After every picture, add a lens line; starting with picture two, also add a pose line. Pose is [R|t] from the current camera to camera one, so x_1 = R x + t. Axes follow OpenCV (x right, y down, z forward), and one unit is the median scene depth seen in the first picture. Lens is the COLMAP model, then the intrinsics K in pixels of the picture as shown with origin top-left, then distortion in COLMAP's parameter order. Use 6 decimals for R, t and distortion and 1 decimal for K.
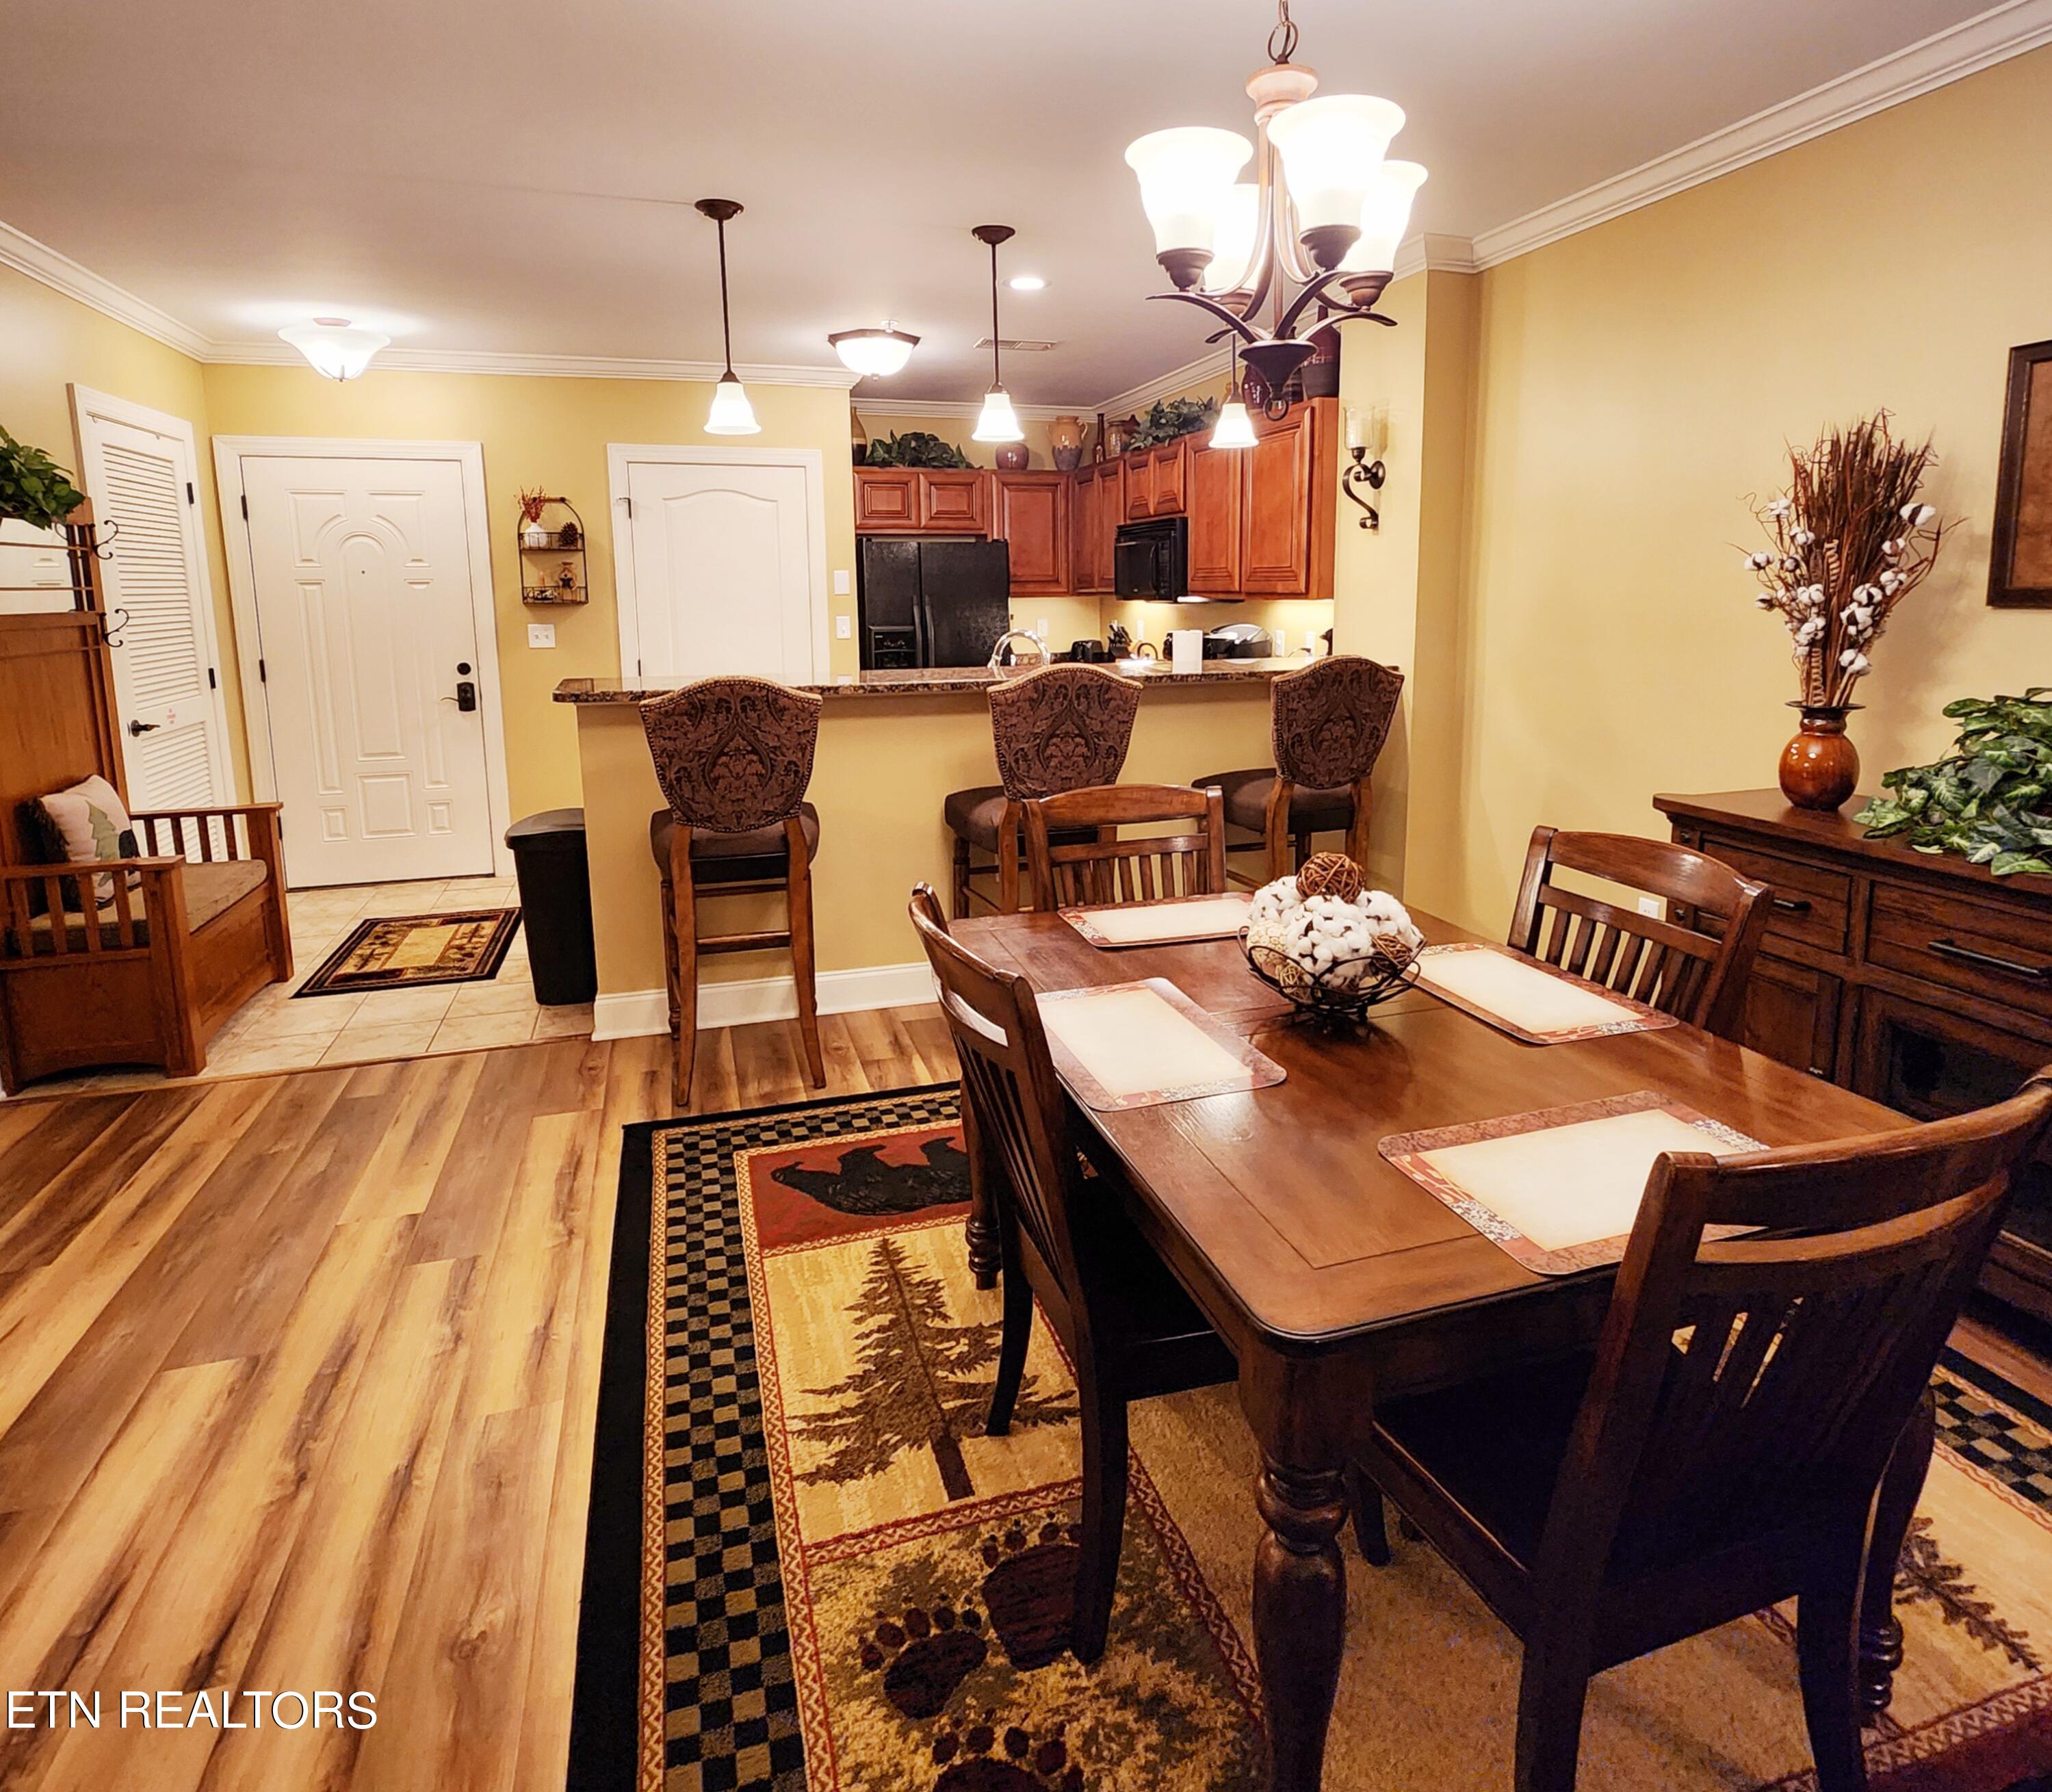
lens RADIAL K [[1169.6, 0, 1036.4], [0, 1169.6, 760.9], [0, 0, 1]] dist [-0.002485, -0.000215]
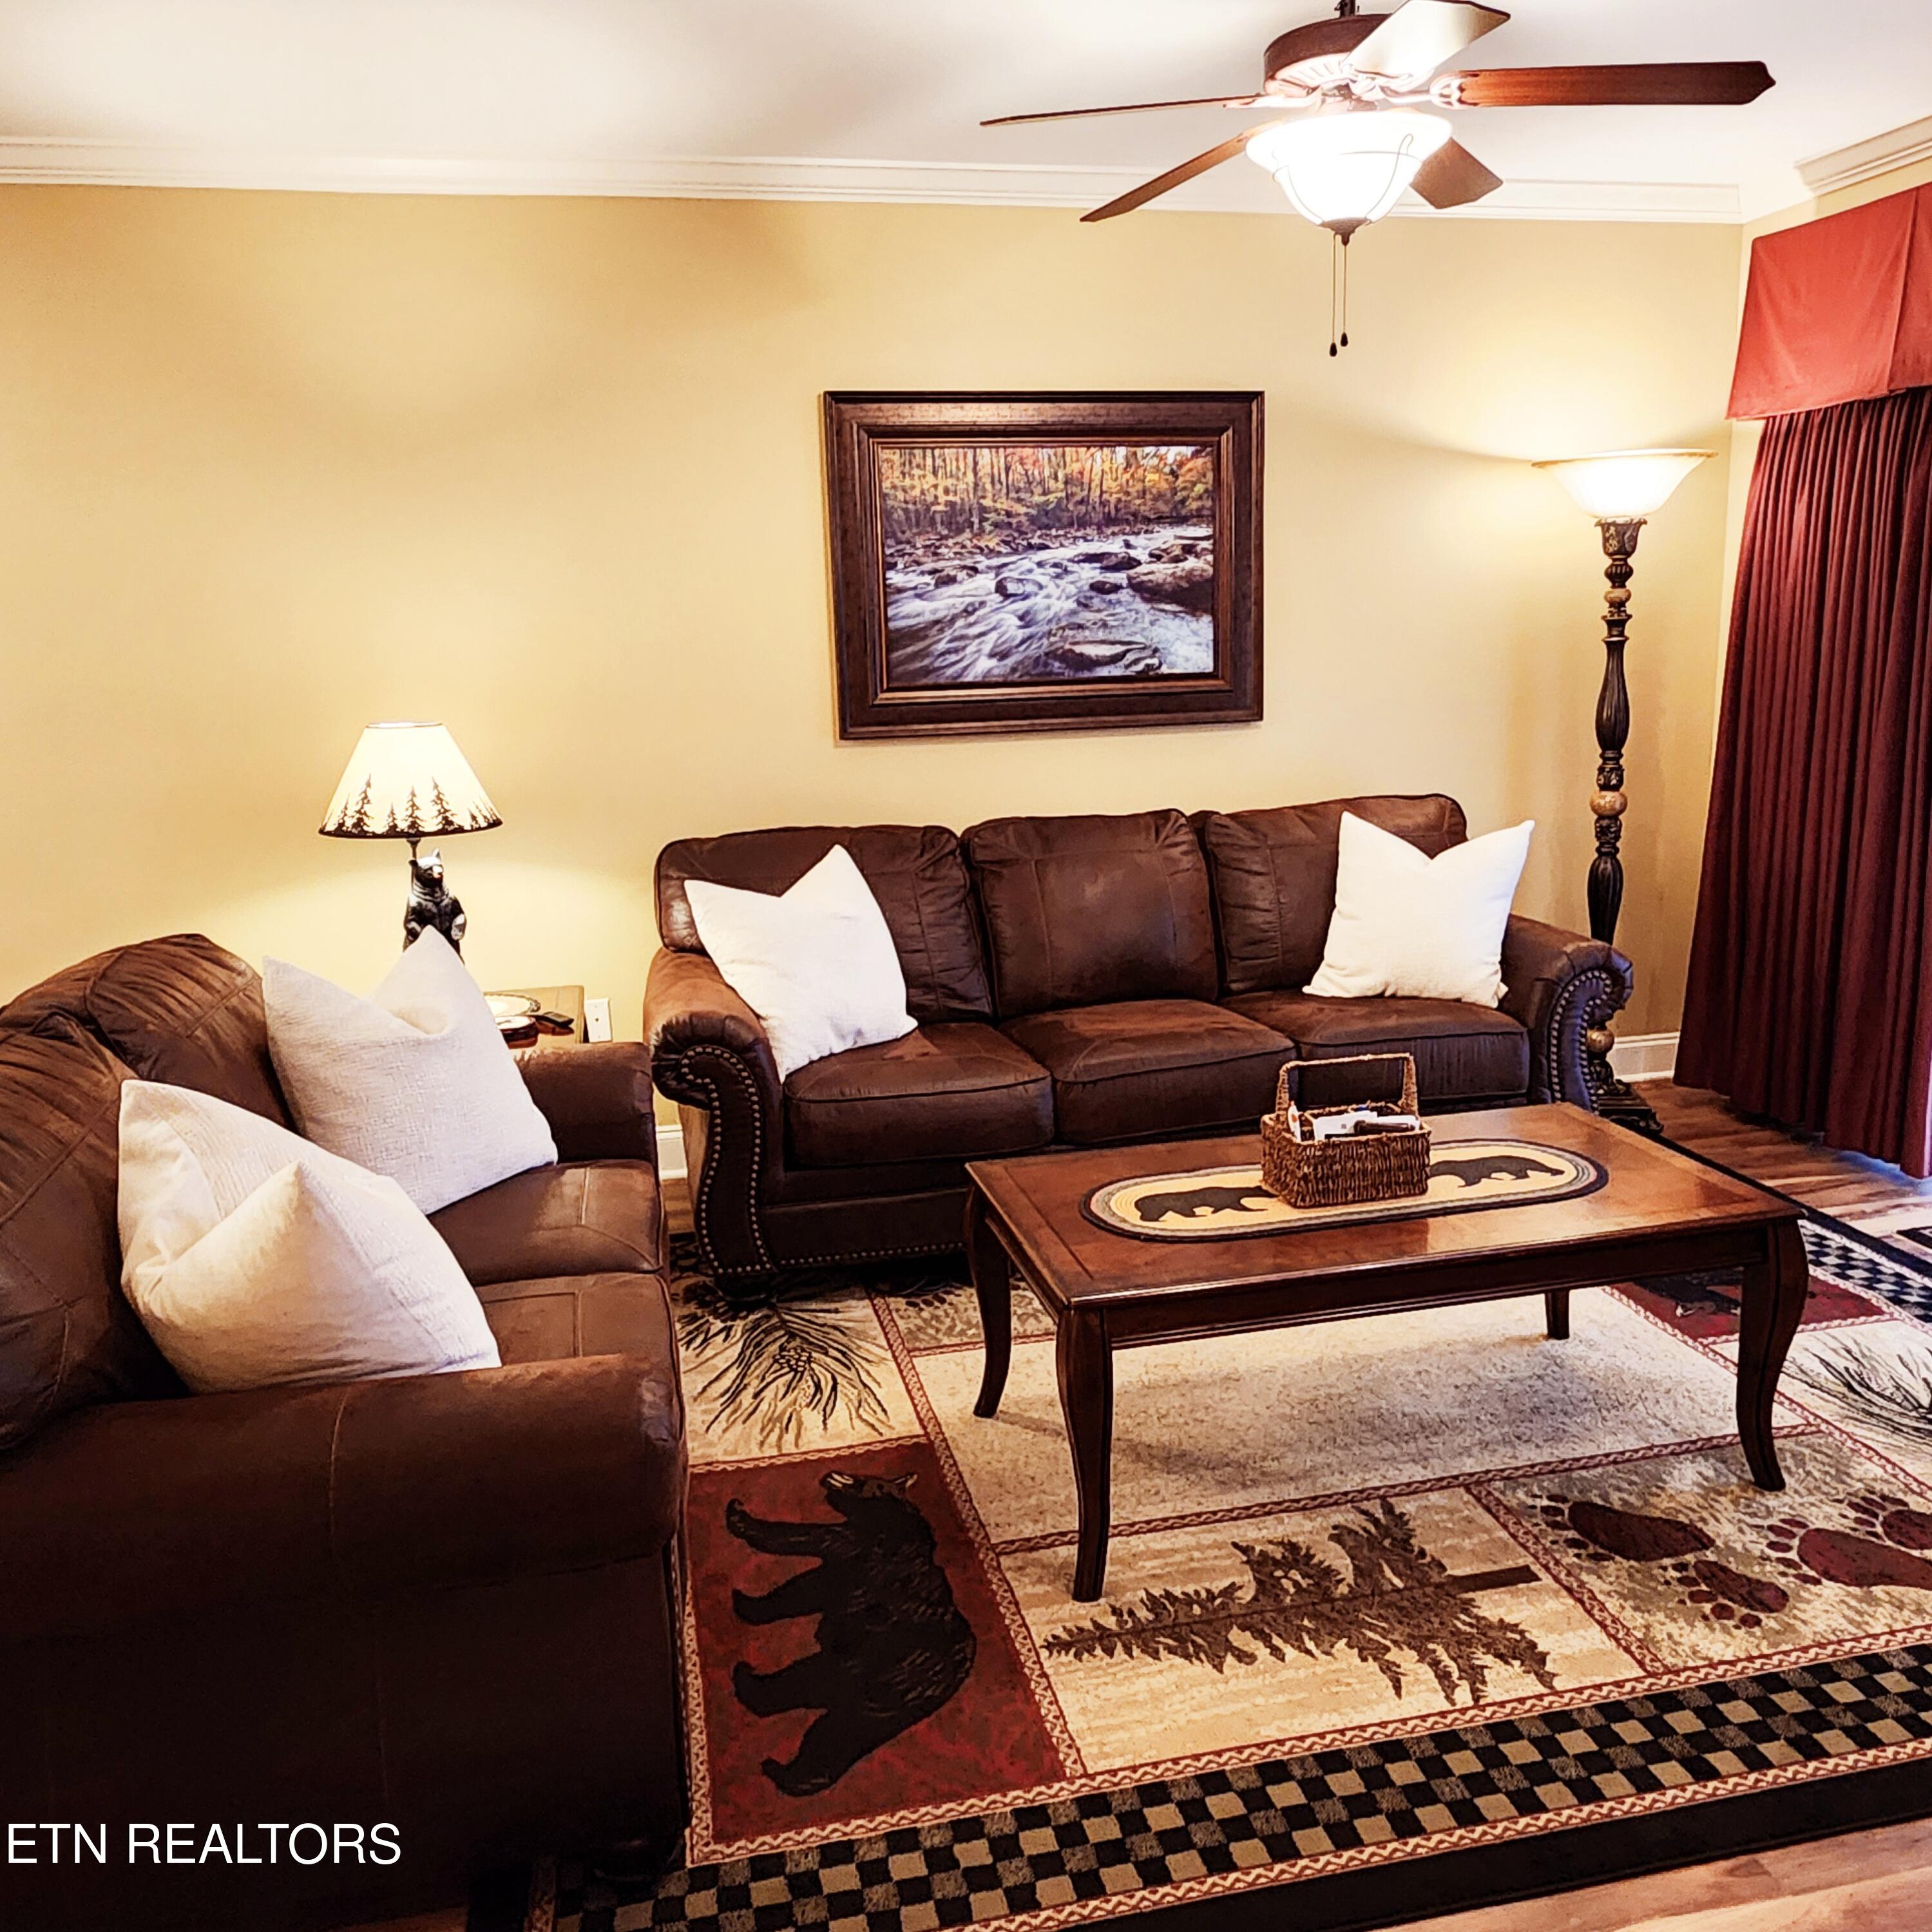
lens RADIAL K [[1601.7, 0, 953.4], [0, 1601.7, 965.0], [0, 0, 1]] dist [0.028911, -0.012333]
pose [[0.079326, -0.194482, 0.977693, -0.761208], [0.171768, 0.968781, 0.178773, -0.103539], [-0.981938, 0.153755, 0.110256, 0.724345]]
